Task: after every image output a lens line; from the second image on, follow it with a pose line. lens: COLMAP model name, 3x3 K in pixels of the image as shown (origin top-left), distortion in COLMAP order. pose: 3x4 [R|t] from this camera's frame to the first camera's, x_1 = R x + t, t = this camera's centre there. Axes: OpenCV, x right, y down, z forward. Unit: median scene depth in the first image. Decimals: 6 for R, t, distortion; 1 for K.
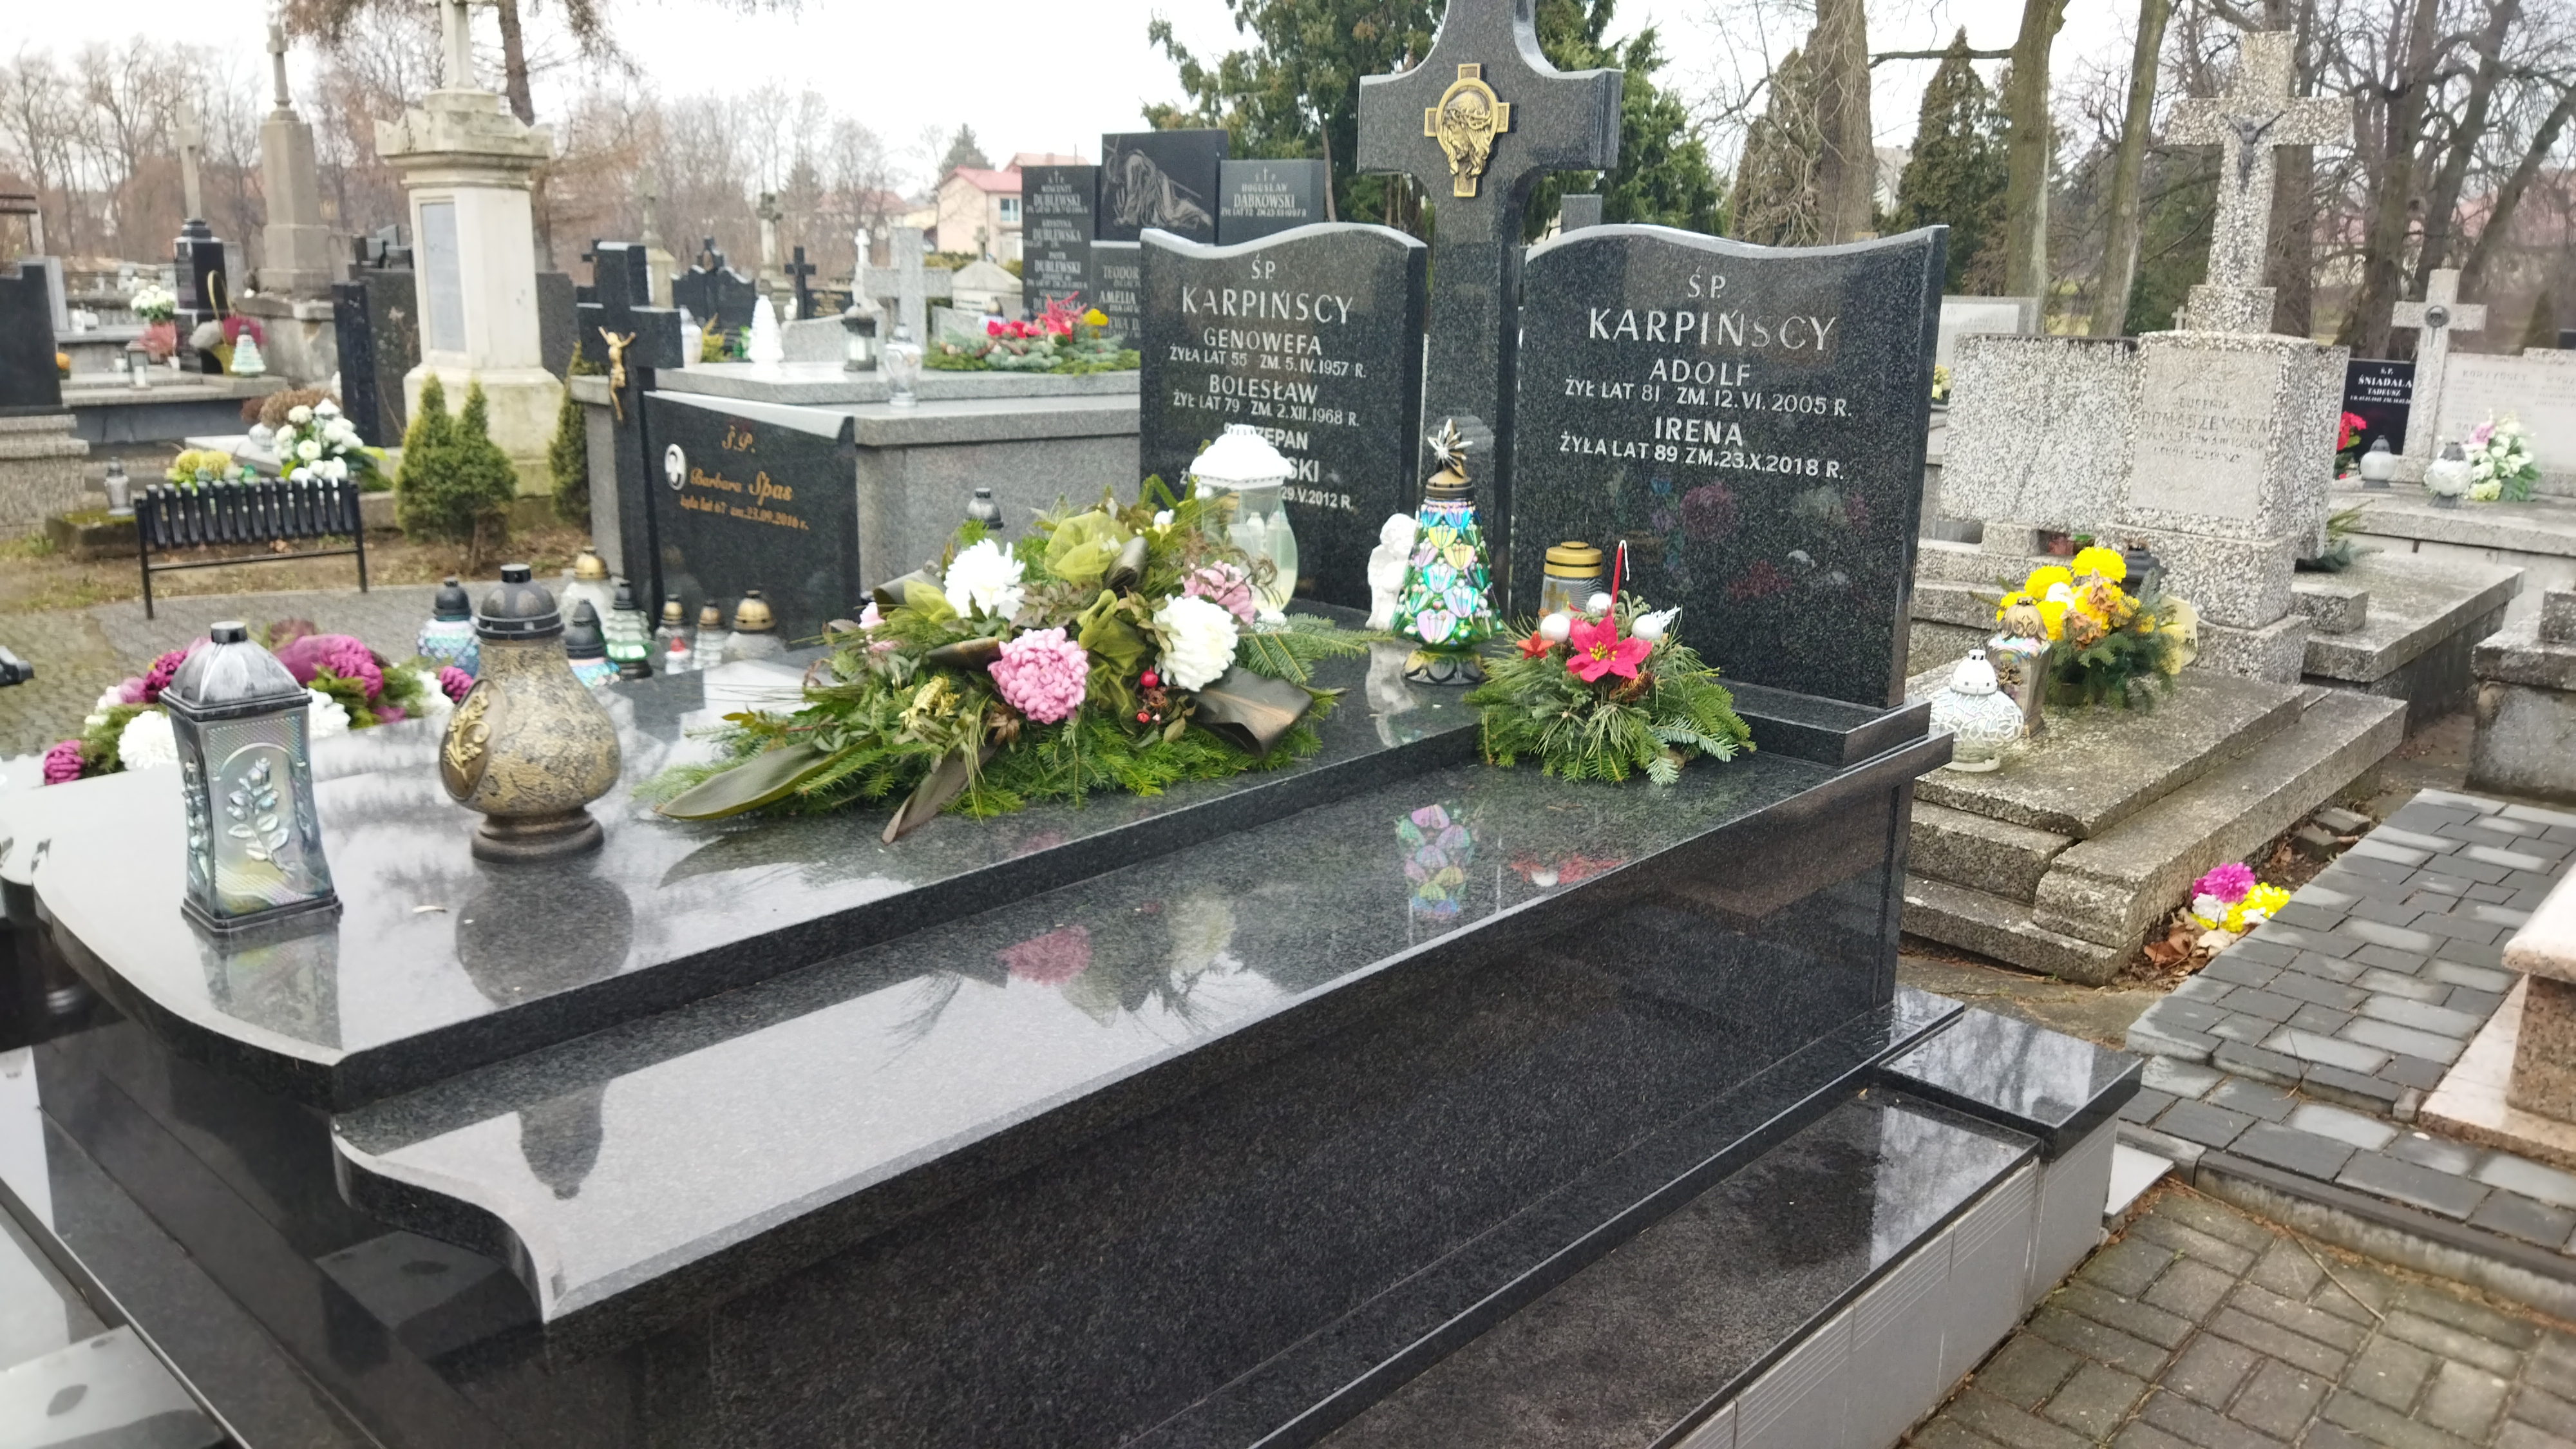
lens RADIAL K [[1872.7, 0, 1280.0], [0, 1872.7, 708.5], [0, 0, 1]] dist [0.094605, -0.150848]
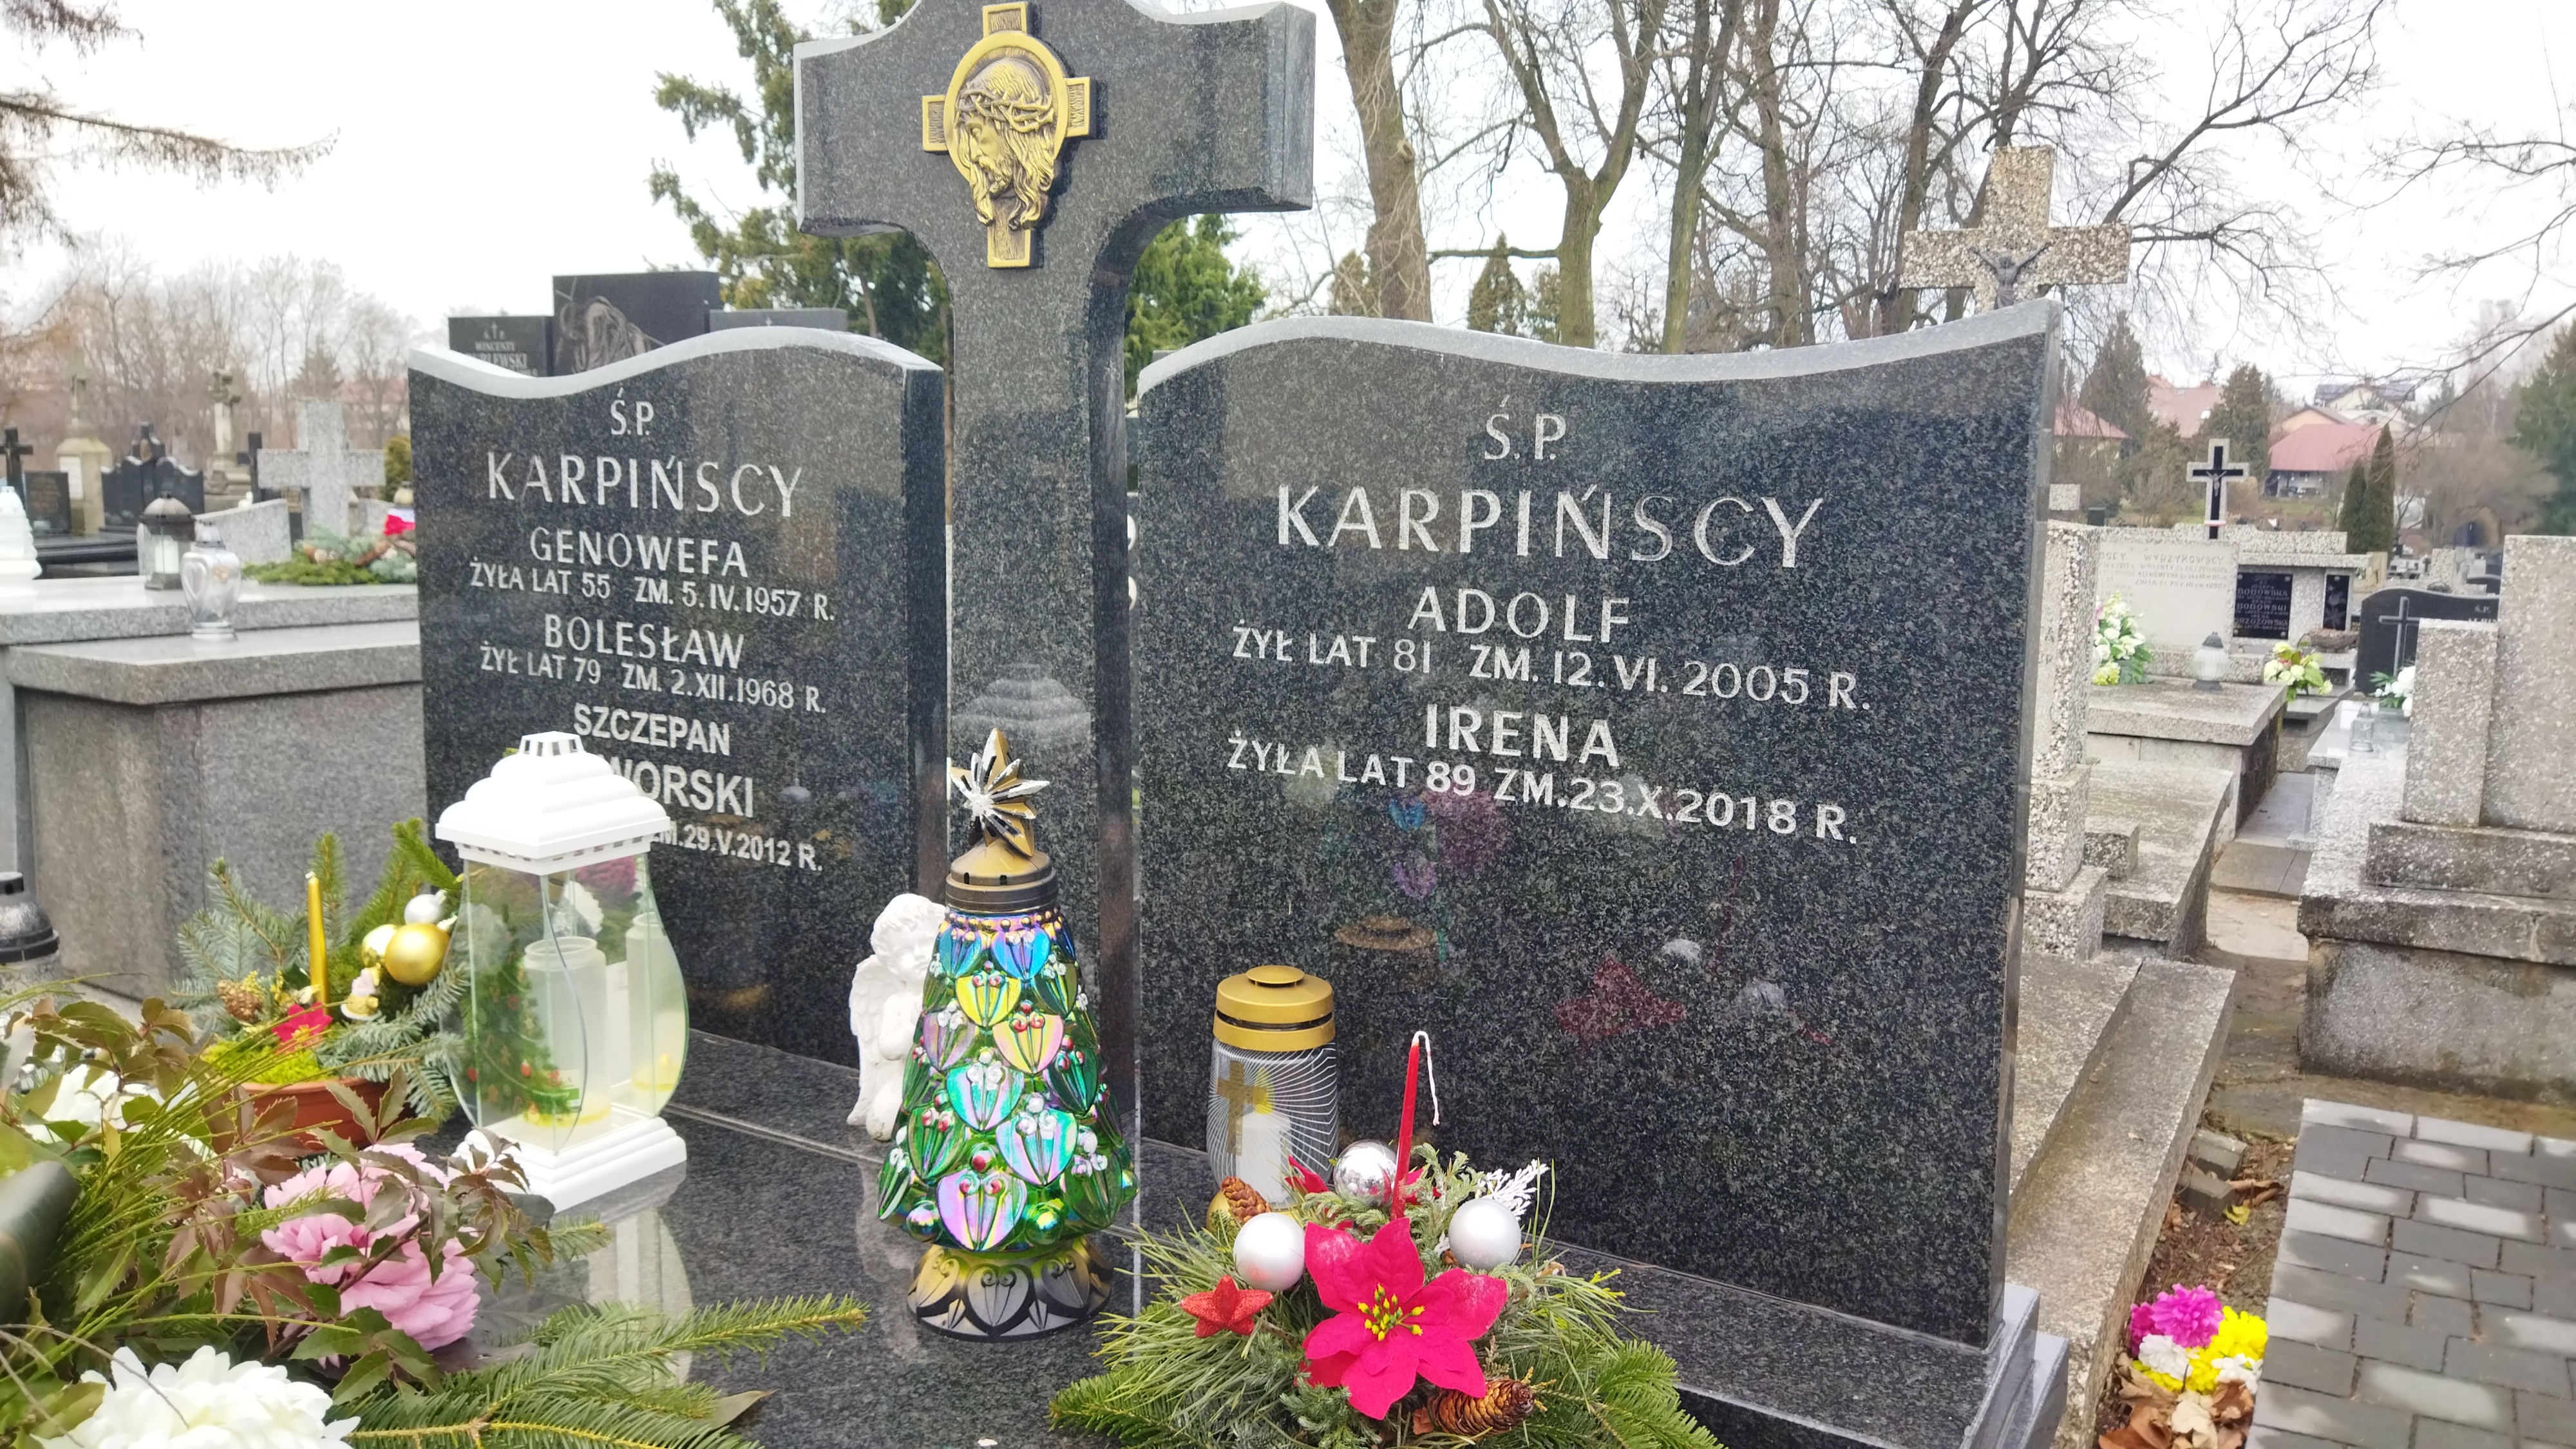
lens RADIAL K [[1872.7, 0, 1280.0], [0, 1872.7, 708.5], [0, 0, 1]] dist [0.094605, -0.150848]
pose [[0.975491, -0.033465, 0.217480, 0.052762], [0.054557, 0.994290, -0.091716, -0.100553], [-0.213169, 0.101333, 0.971746, 0.487027]]
